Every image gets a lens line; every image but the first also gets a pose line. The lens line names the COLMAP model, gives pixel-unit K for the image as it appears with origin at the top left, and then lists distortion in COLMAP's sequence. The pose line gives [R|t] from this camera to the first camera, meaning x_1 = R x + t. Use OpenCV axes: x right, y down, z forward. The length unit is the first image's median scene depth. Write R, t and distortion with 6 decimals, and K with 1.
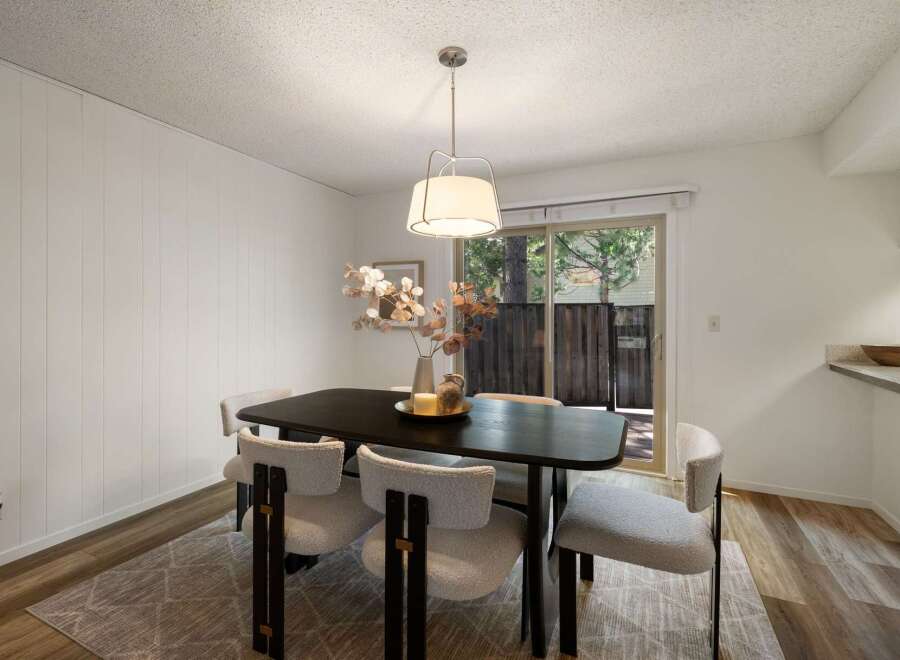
lens RADIAL K [[425.2, 0, 445.1], [0, 425.2, 315.2], [0, 0, 1]] dist [0.000674, 0.000422]
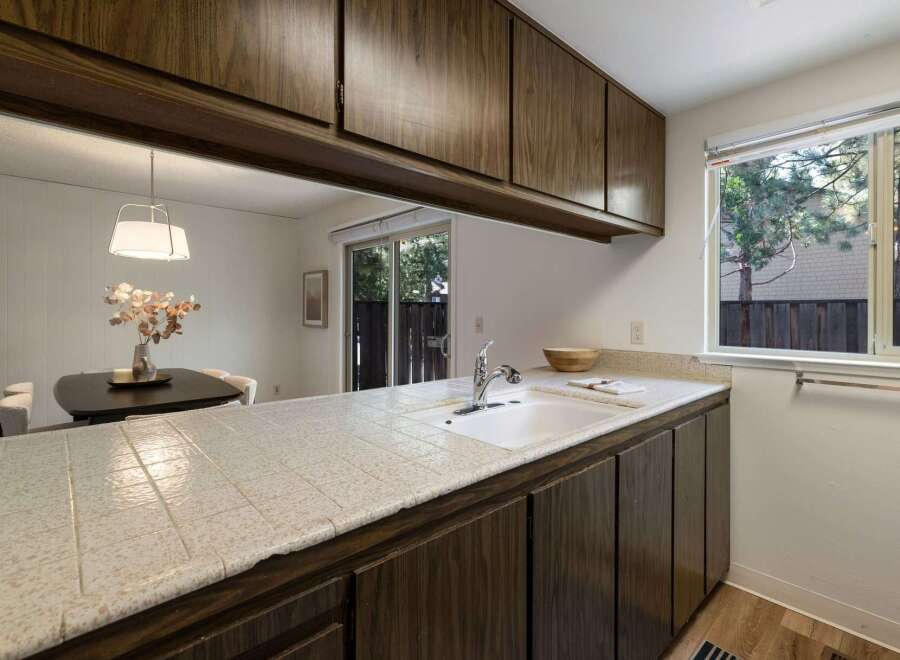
lens RADIAL K [[427.1, 0, 460.4], [0, 427.1, 324.5], [0, 0, 1]] dist [0.000879, 0.000144]
pose [[0.928594, 0.009565, -0.370973, 0.930607], [-0.002931, 0.999826, 0.018442, 0.000523], [0.371085, -0.016038, 0.928460, 0.032109]]
